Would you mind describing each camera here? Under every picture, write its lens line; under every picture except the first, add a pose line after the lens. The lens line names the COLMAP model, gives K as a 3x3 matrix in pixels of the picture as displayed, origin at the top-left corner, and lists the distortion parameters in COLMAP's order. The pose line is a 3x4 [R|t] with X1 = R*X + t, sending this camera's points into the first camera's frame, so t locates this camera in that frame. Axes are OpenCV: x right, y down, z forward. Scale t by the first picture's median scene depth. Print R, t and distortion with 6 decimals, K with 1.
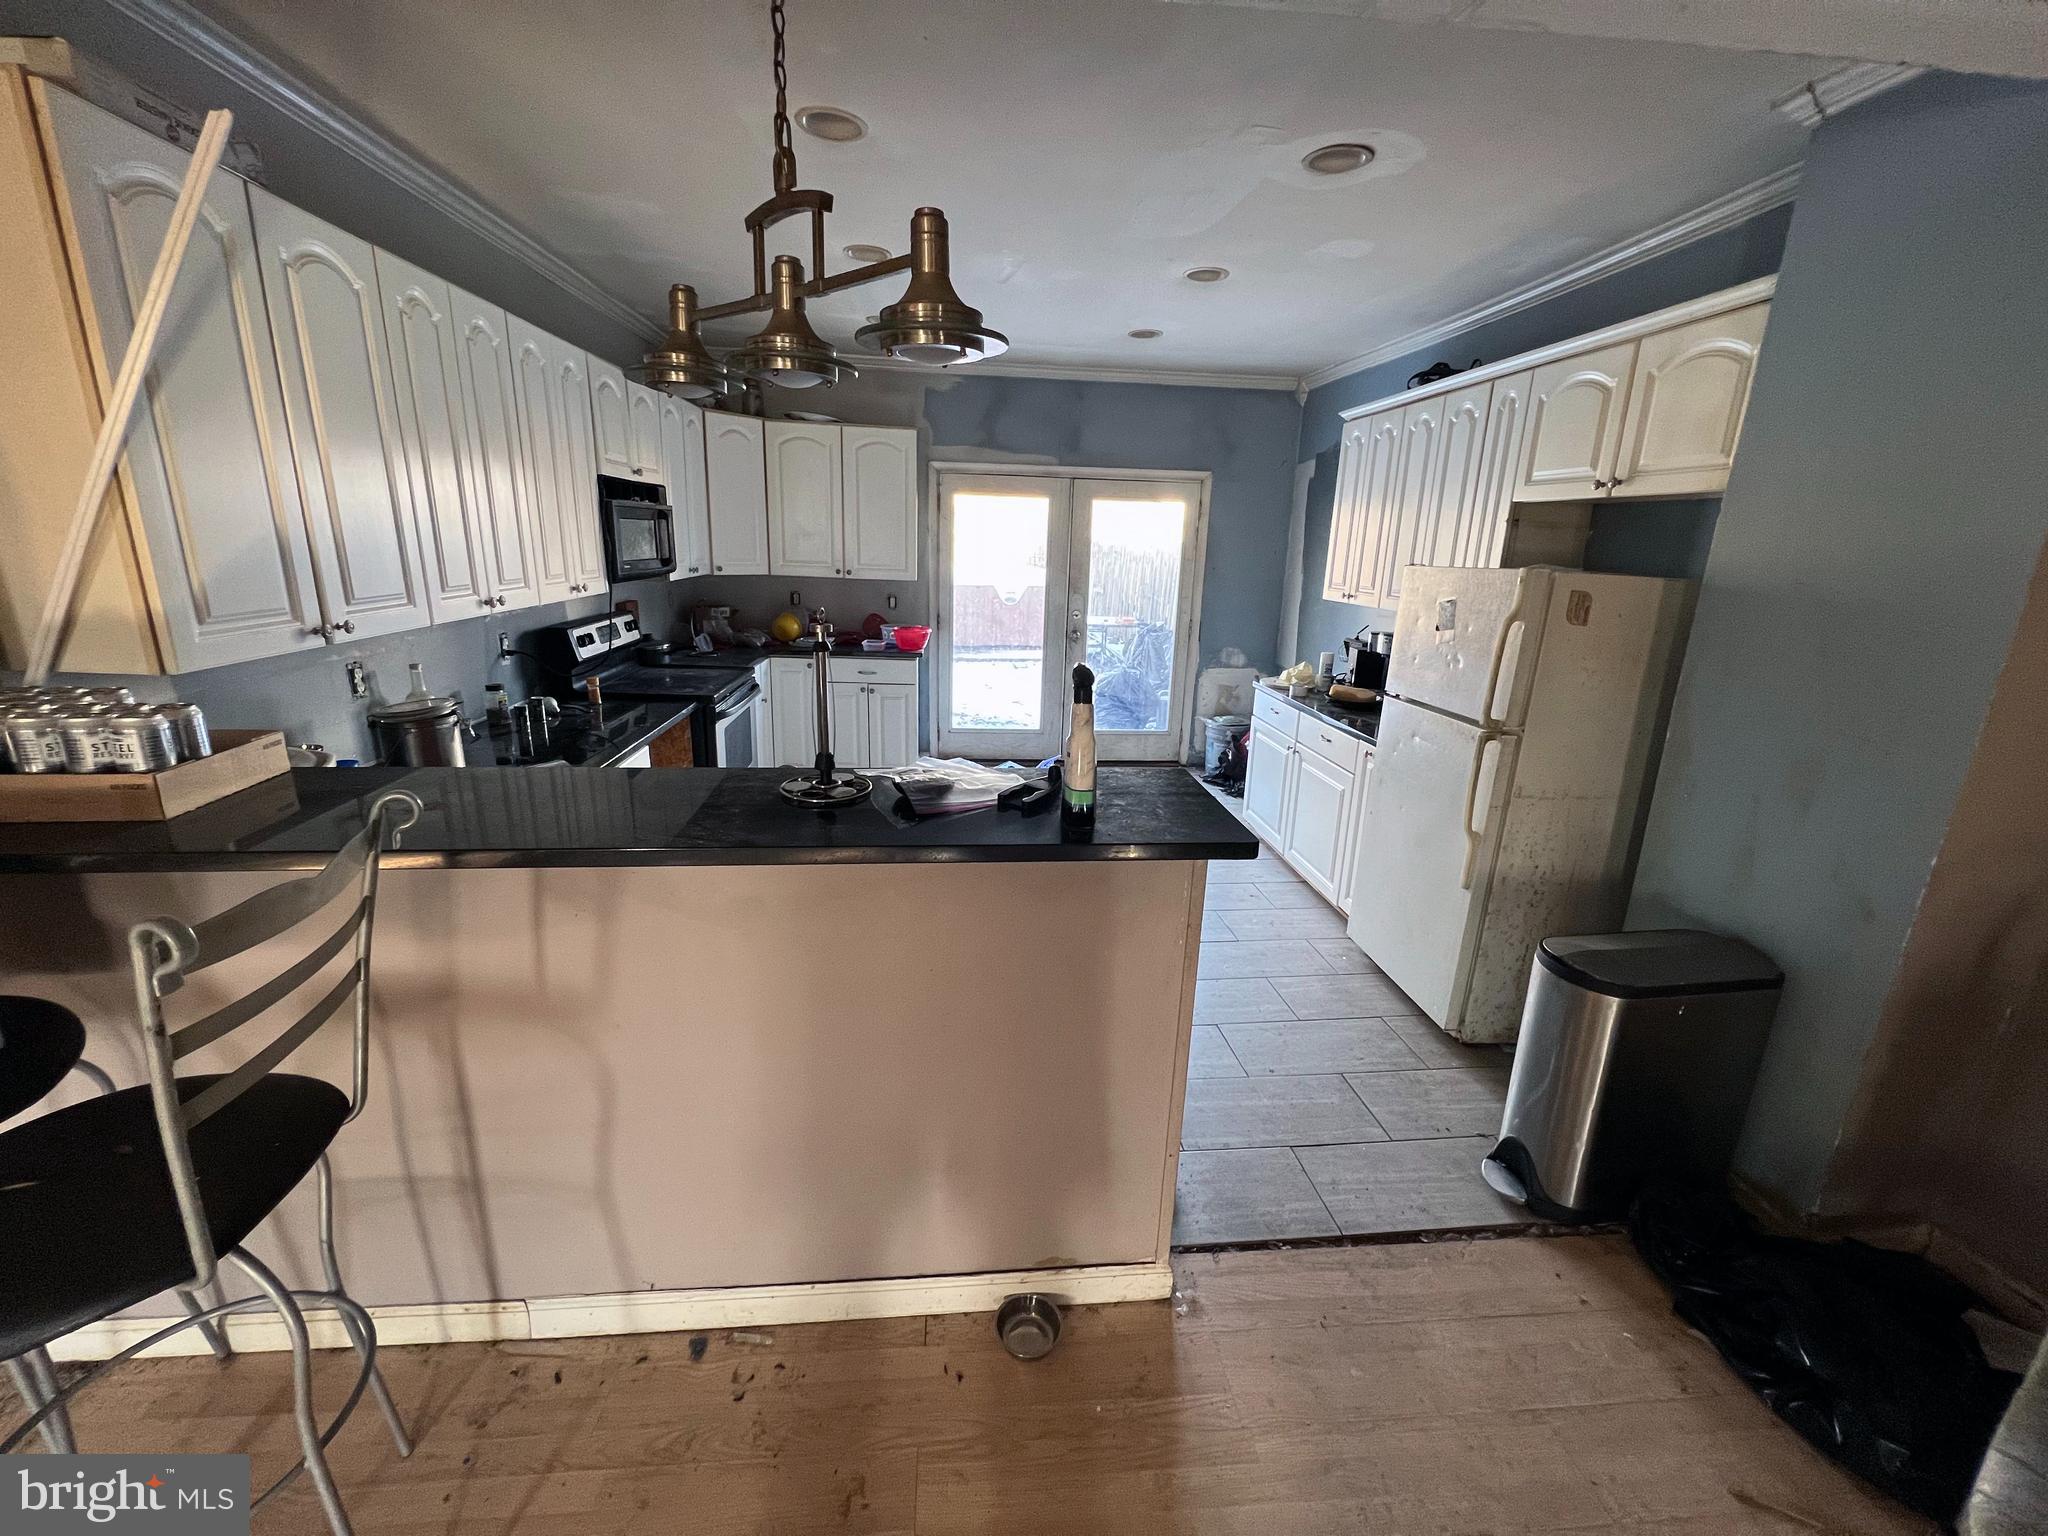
lens RADIAL K [[811.8, 0, 1026.5], [0, 811.8, 757.9], [0, 0, 1]] dist [-0.001973, -0.000177]
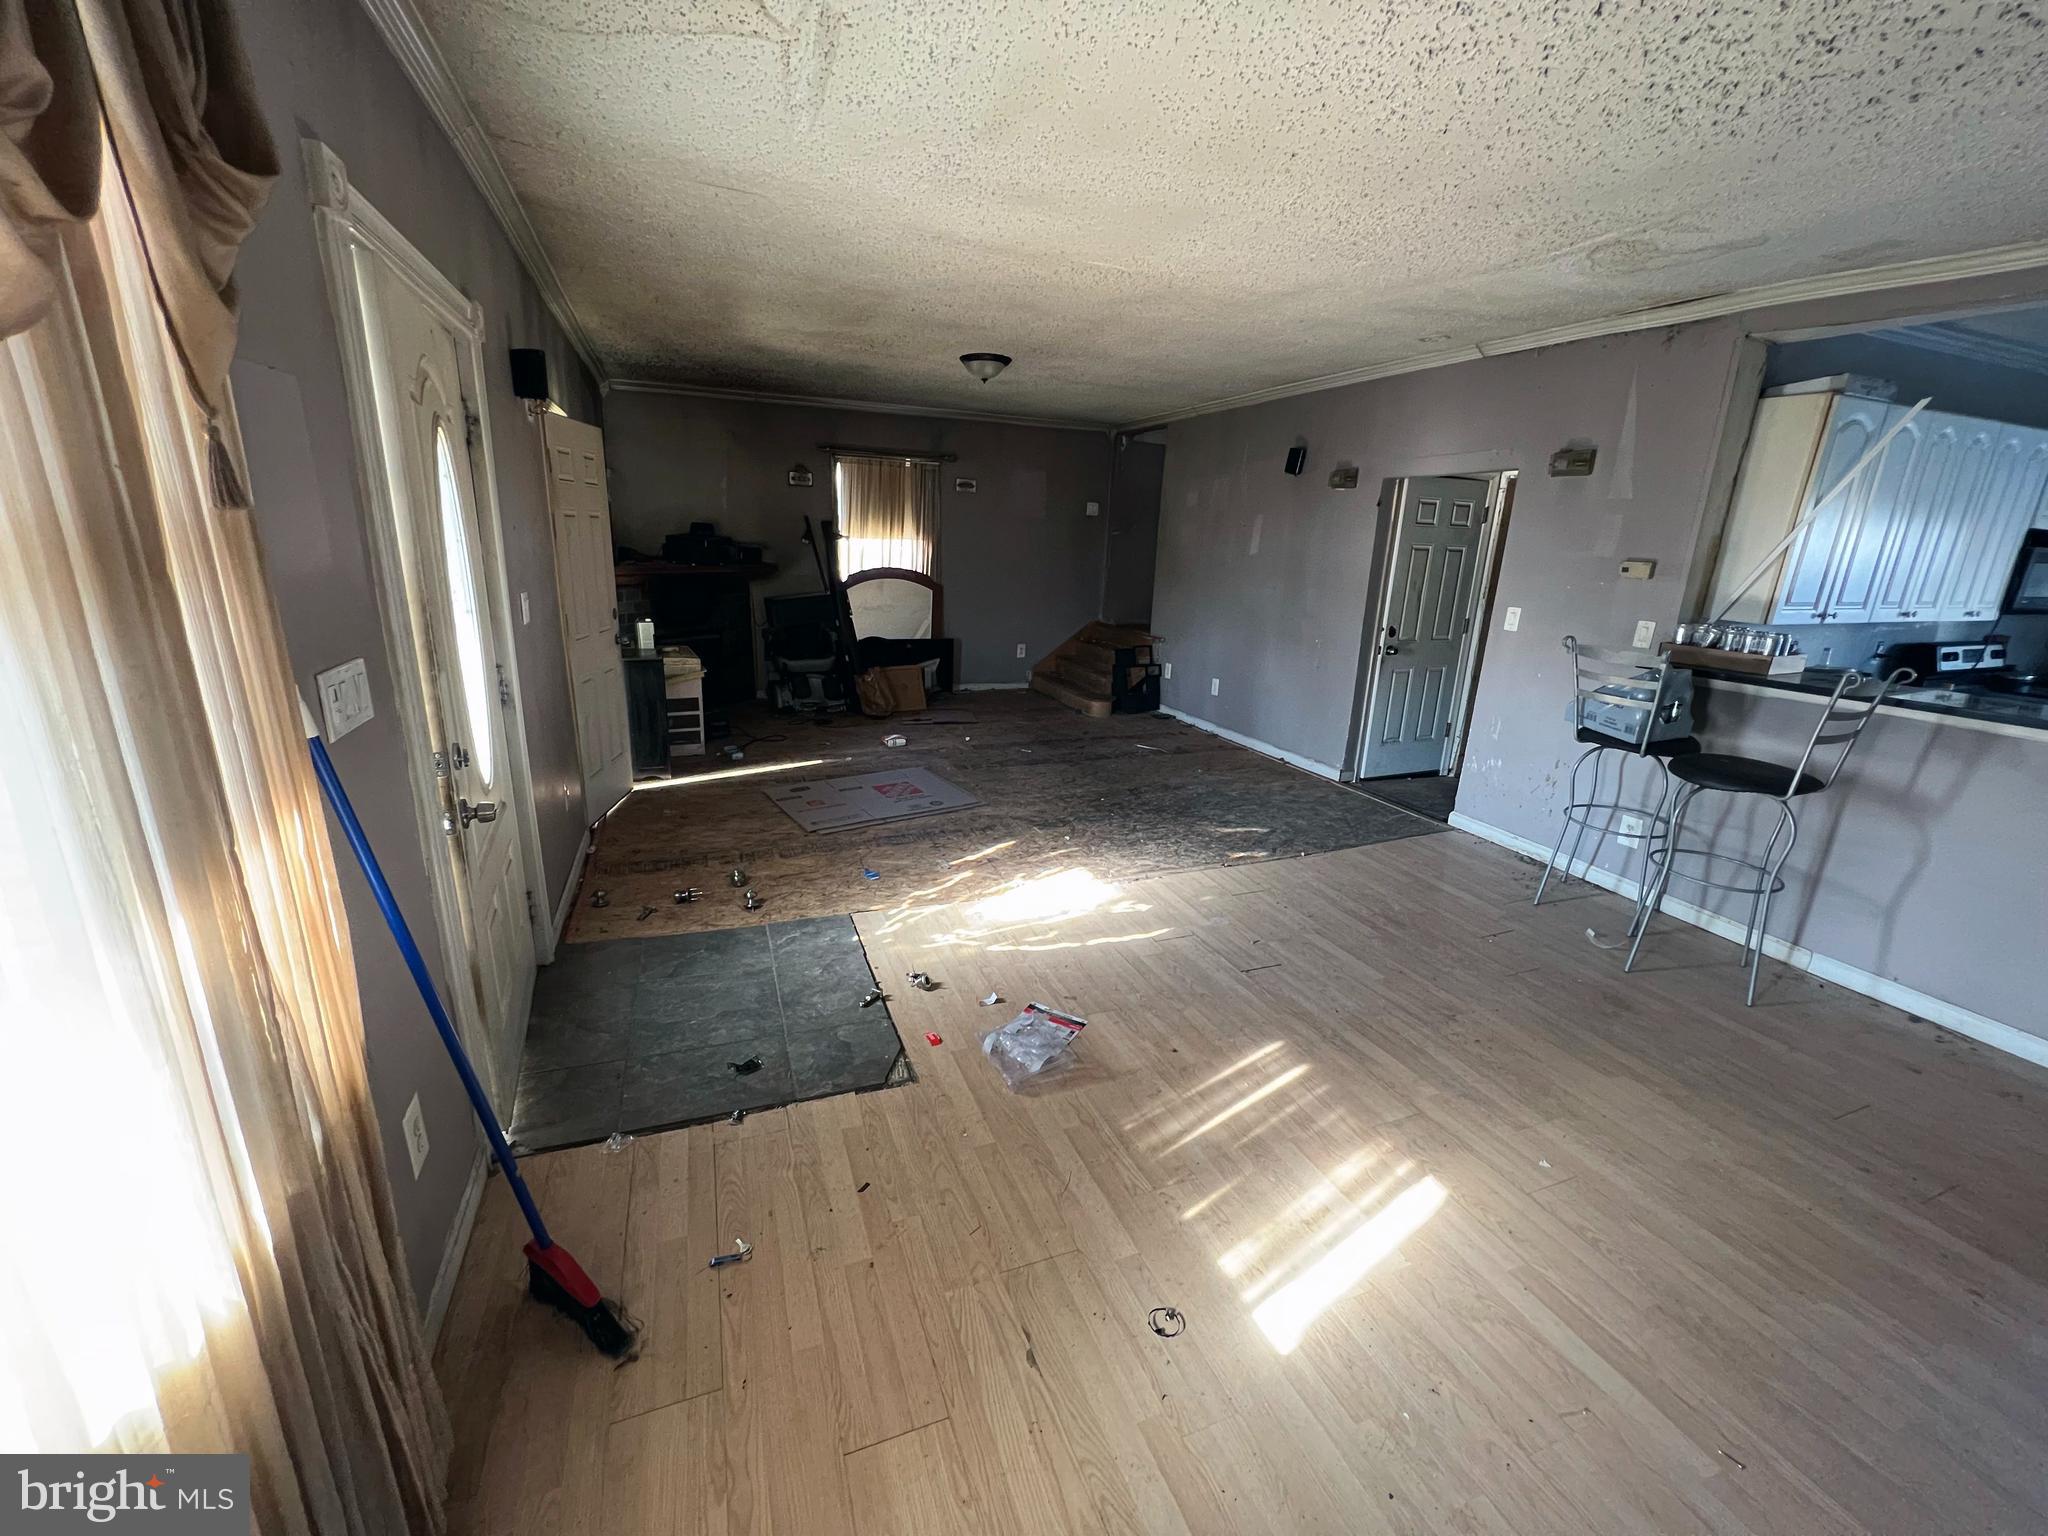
lens RADIAL K [[811.8, 0, 1026.5], [0, 811.8, 757.9], [0, 0, 1]] dist [-0.001973, -0.000177]
pose [[0.279100, 0.235744, -0.930875, 0.238296], [-0.281394, 0.946919, 0.155438, 0.189004], [0.918107, 0.218560, 0.330623, -0.628801]]
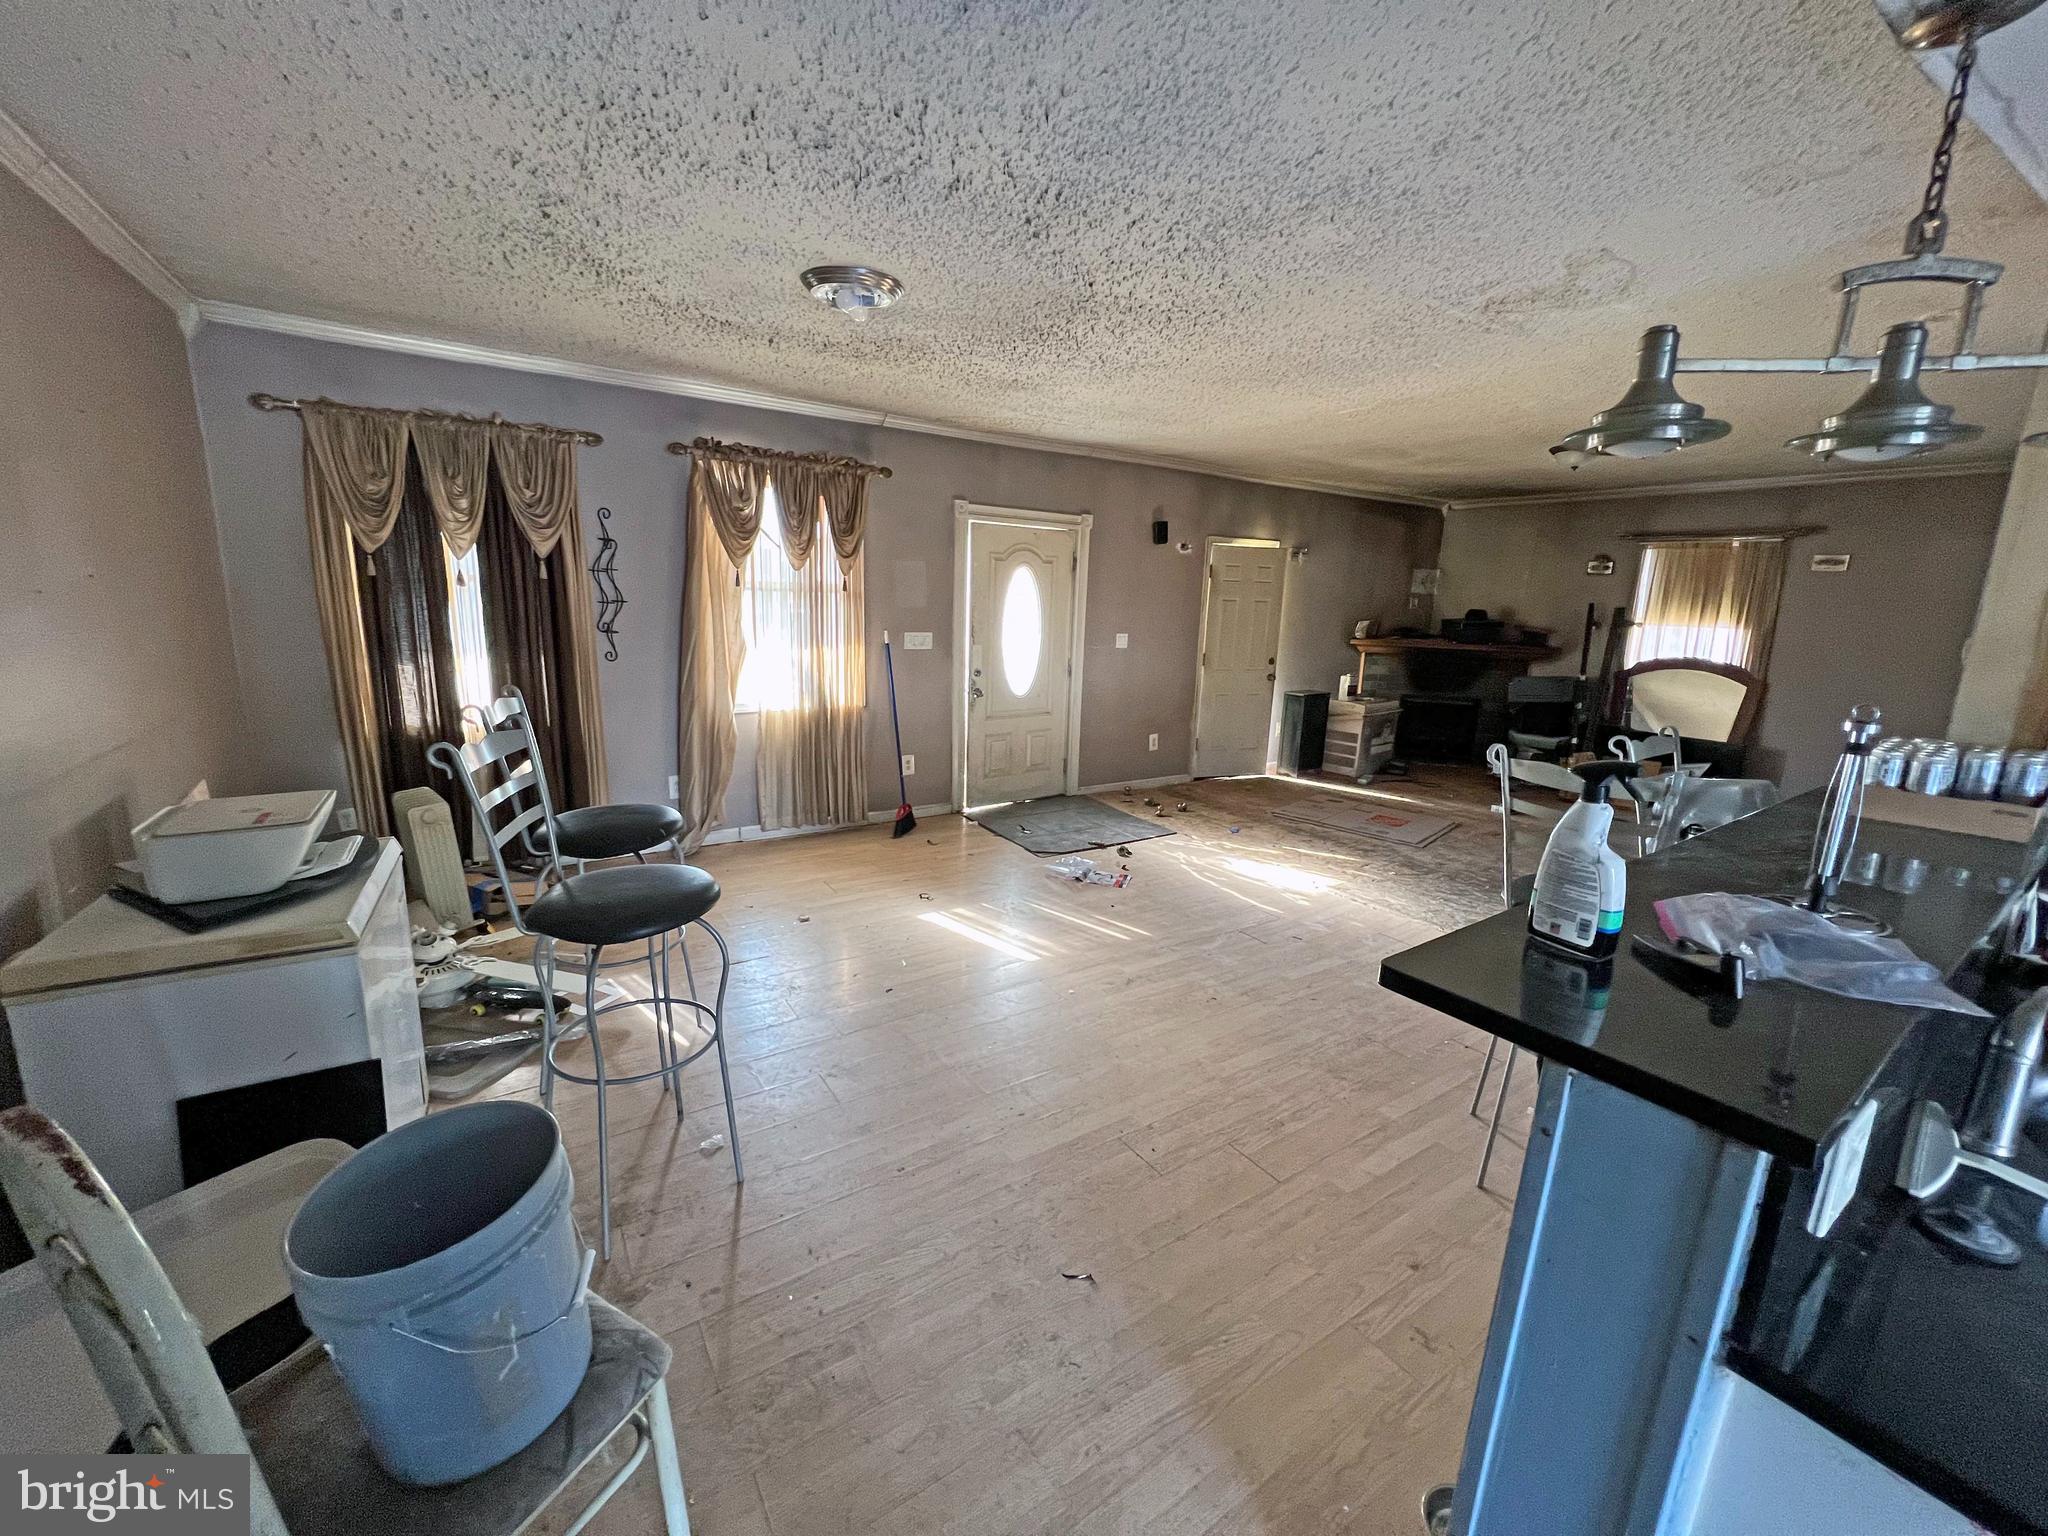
lens RADIAL K [[811.8, 0, 1026.5], [0, 811.8, 757.9], [0, 0, 1]] dist [-0.001973, -0.000177]
pose [[-0.879432, 0.039236, -0.474405, 0.319023], [-0.179838, 0.895356, 0.407426, -0.111241], [0.440747, 0.443620, -0.780348, 0.448125]]
